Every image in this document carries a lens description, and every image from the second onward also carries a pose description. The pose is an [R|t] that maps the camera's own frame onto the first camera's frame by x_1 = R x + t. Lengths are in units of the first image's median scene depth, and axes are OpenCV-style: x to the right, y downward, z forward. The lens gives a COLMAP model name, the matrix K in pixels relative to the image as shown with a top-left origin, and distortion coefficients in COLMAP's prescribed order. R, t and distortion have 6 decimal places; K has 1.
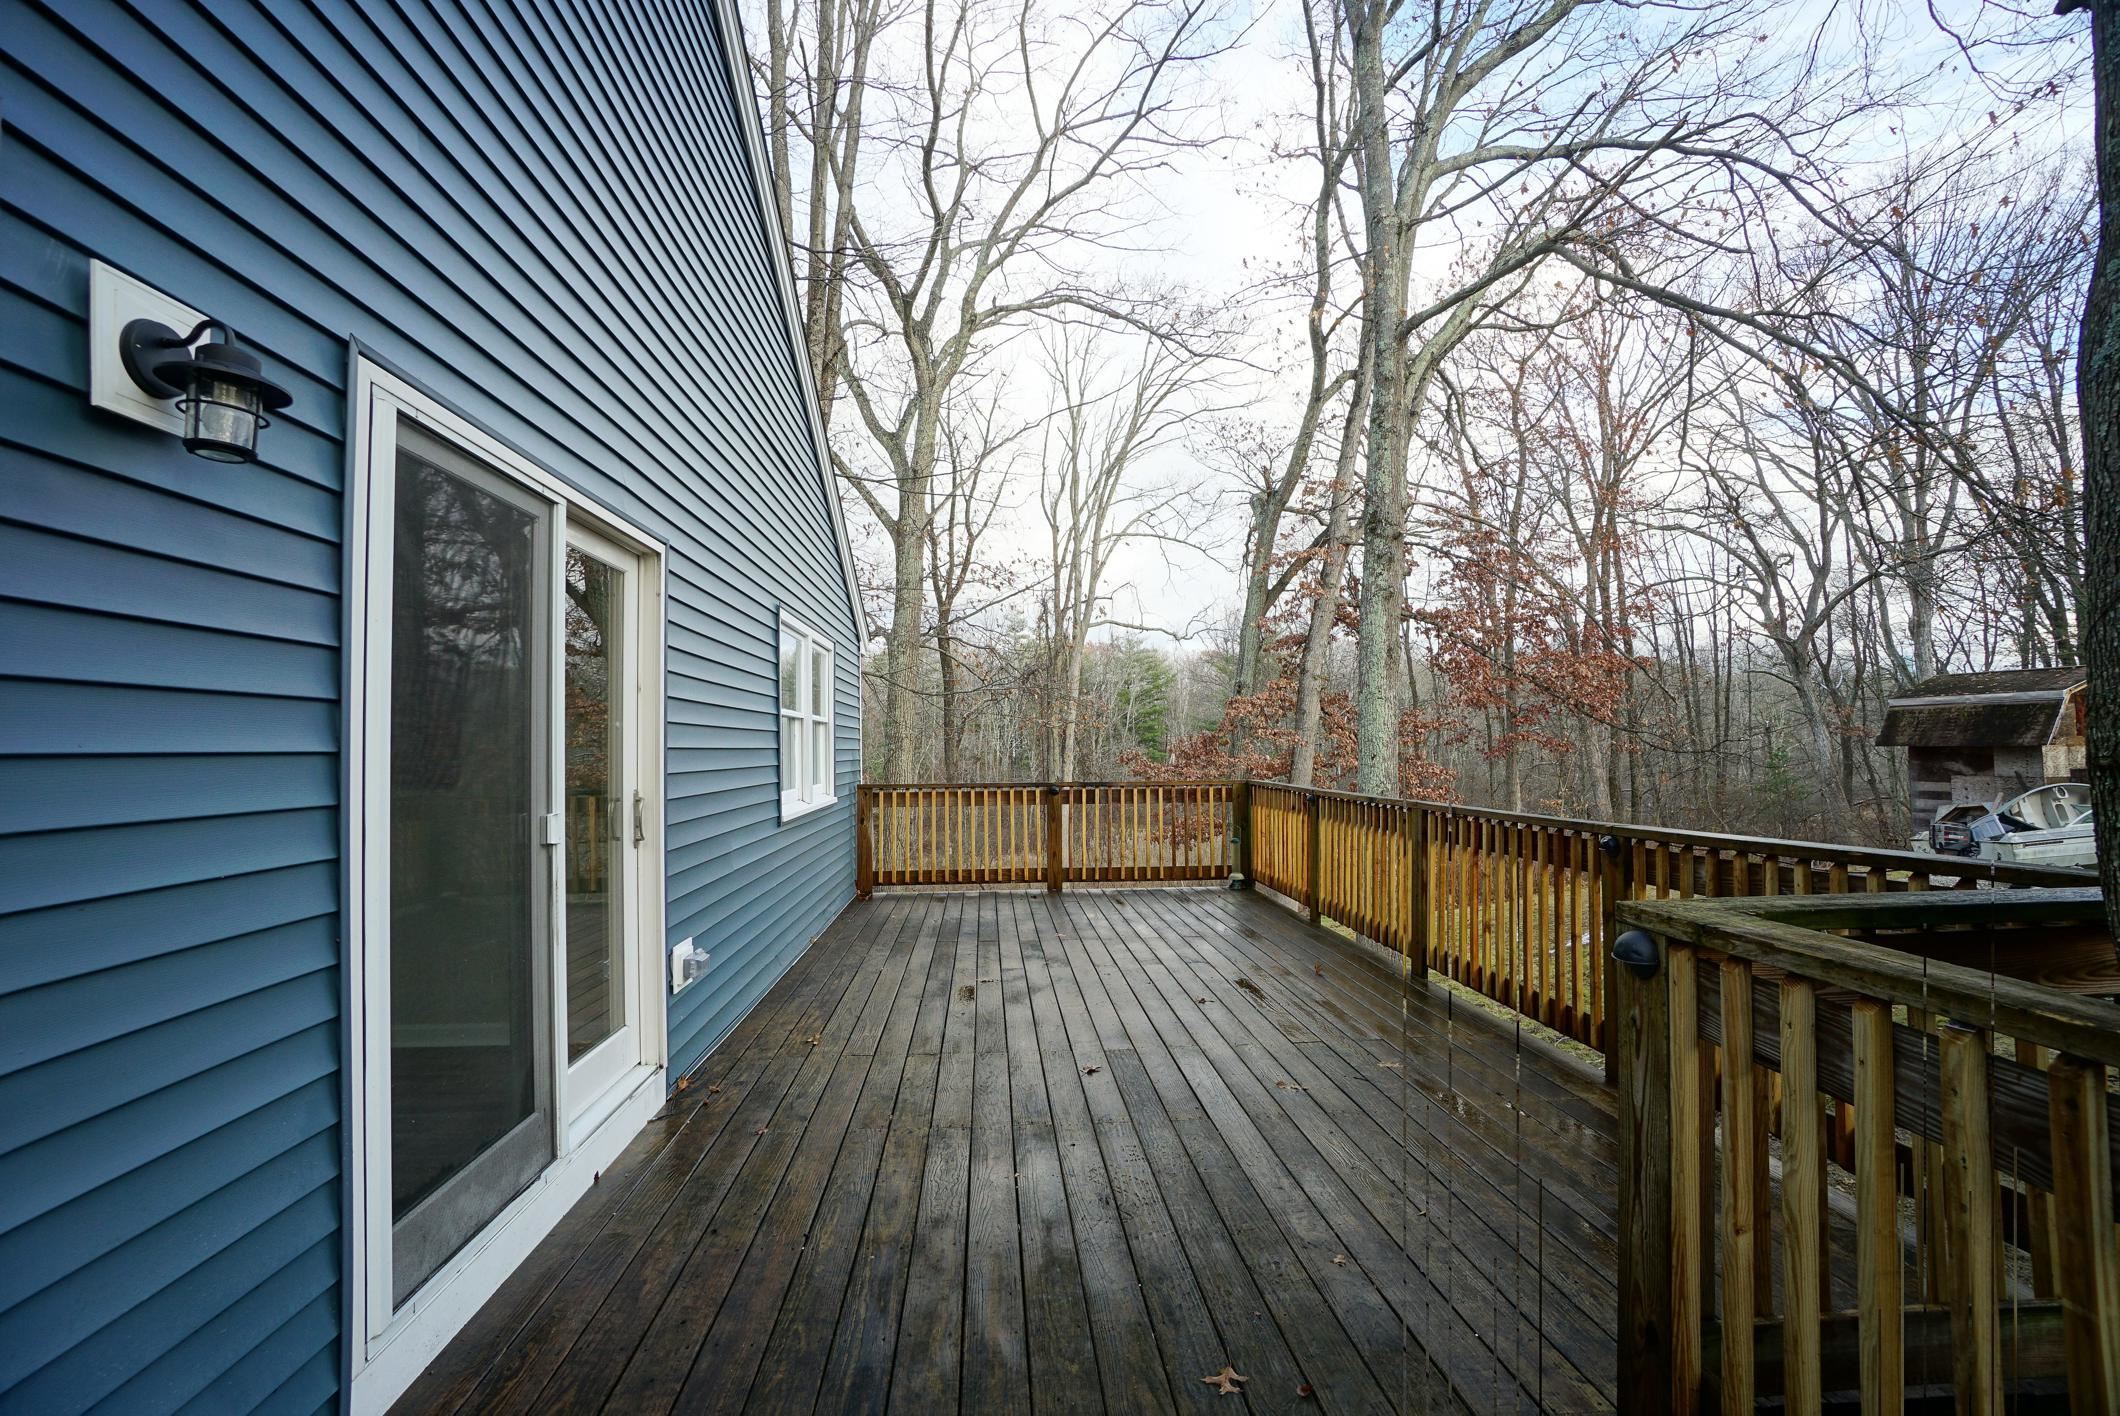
lens RADIAL K [[952.7, 0, 1032.2], [0, 952.7, 712.2], [0, 0, 1]] dist [-0.064267, 0.021212]
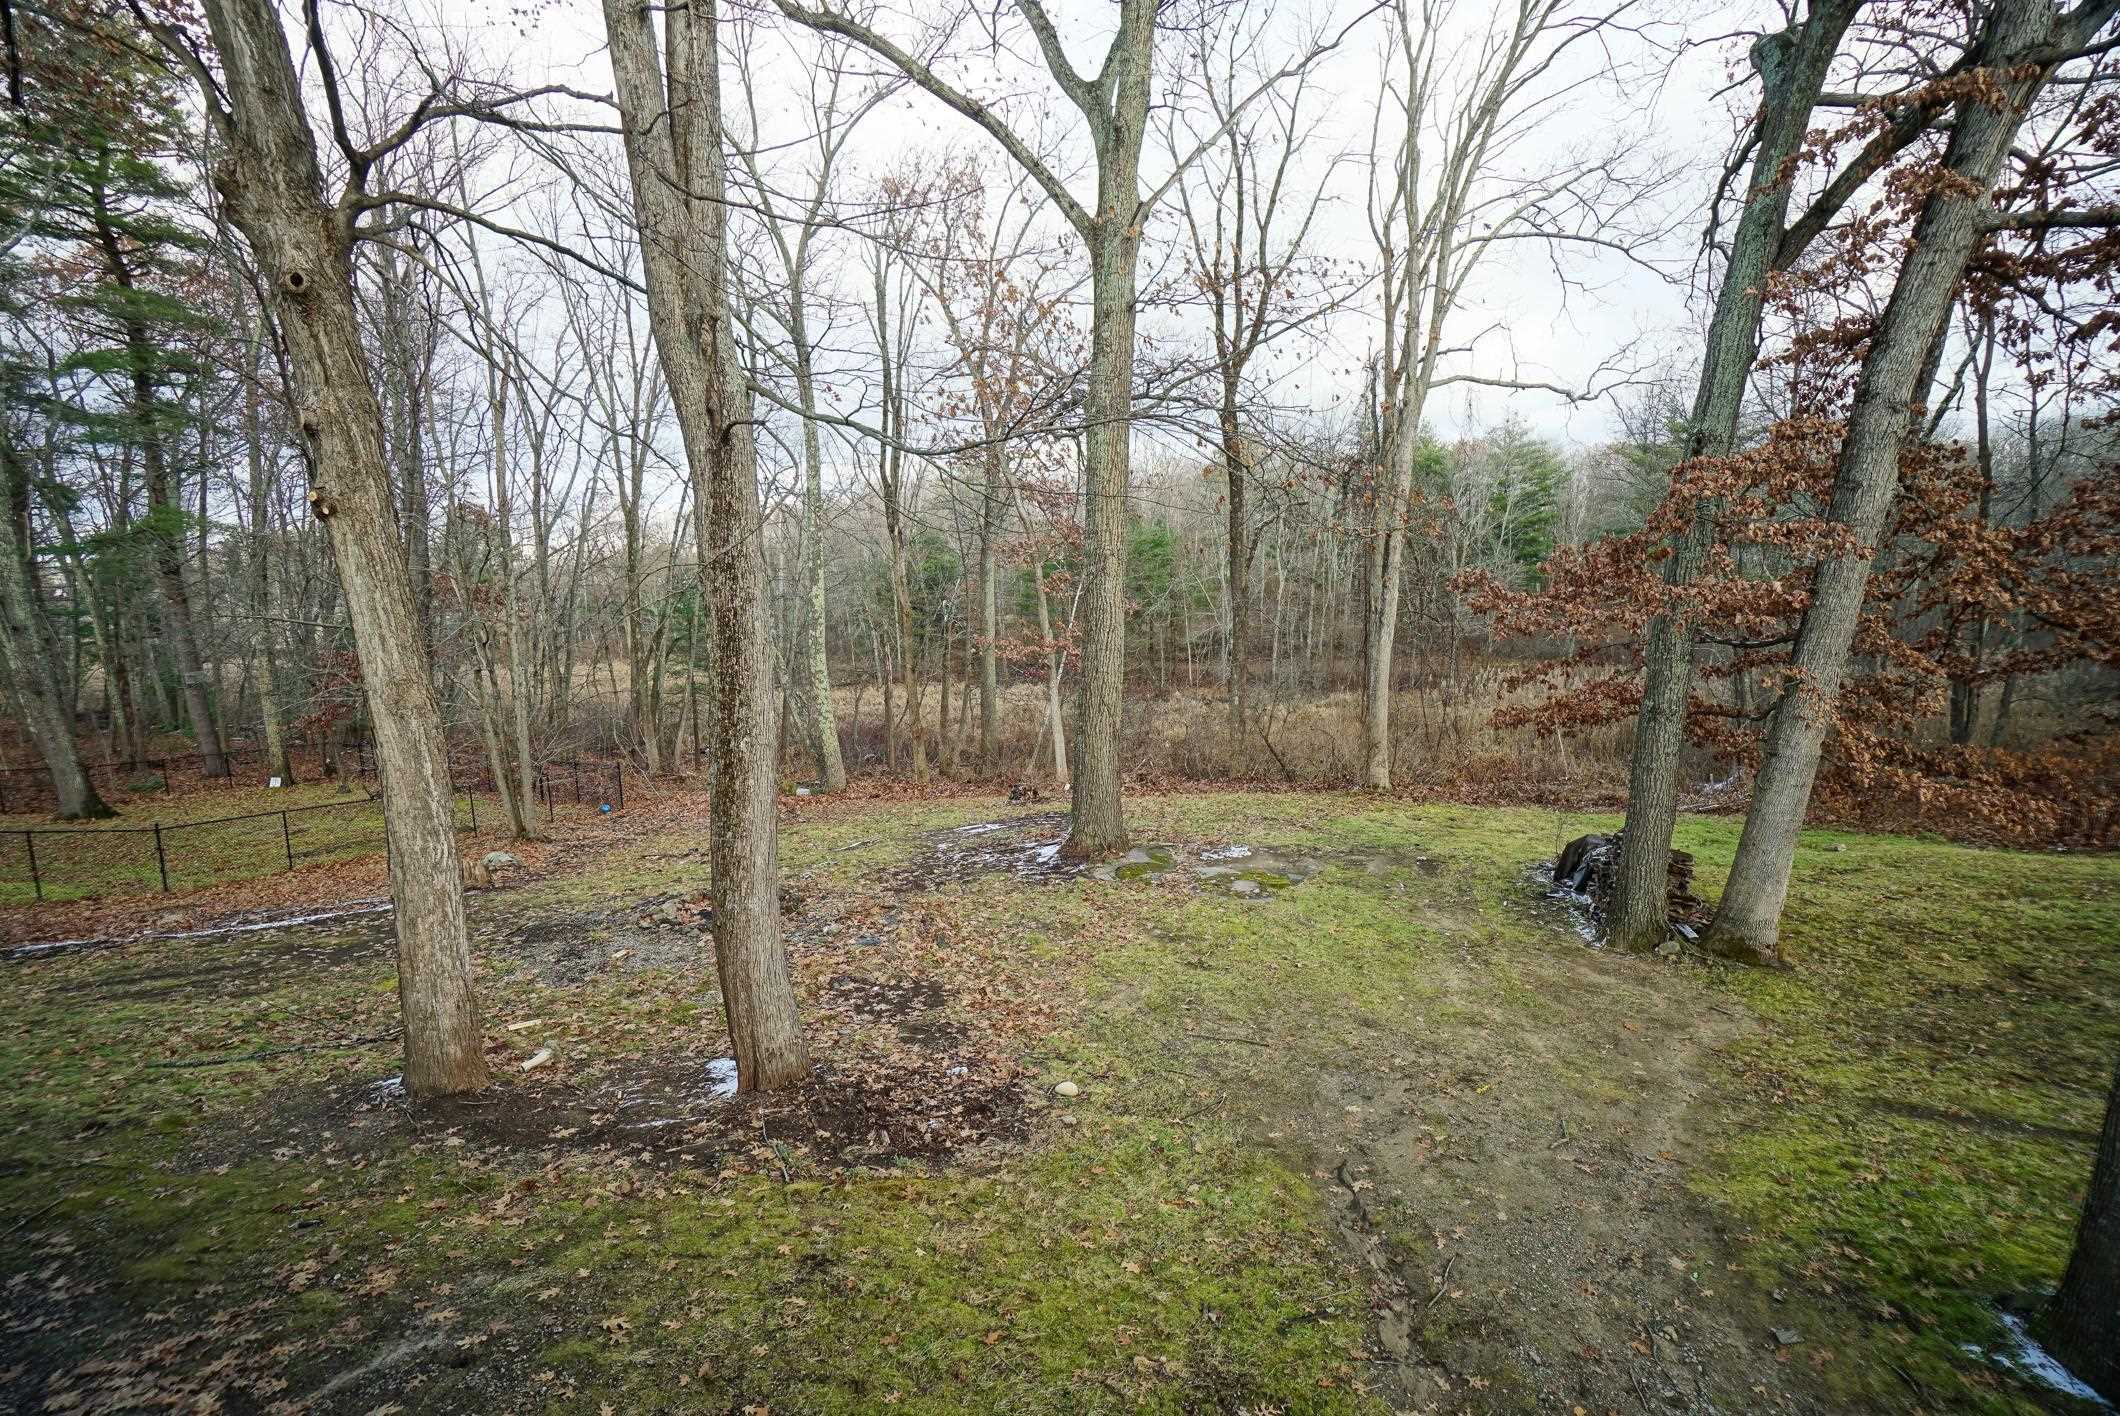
lens RADIAL K [[952.7, 0, 1032.2], [0, 952.7, 712.2], [0, 0, 1]] dist [-0.064267, 0.021212]
pose [[0.933813, 0.035668, -0.355979, 0.041350], [0.031305, 0.983055, 0.180617, 0.009140], [0.356389, -0.179807, 0.916873, 0.246088]]
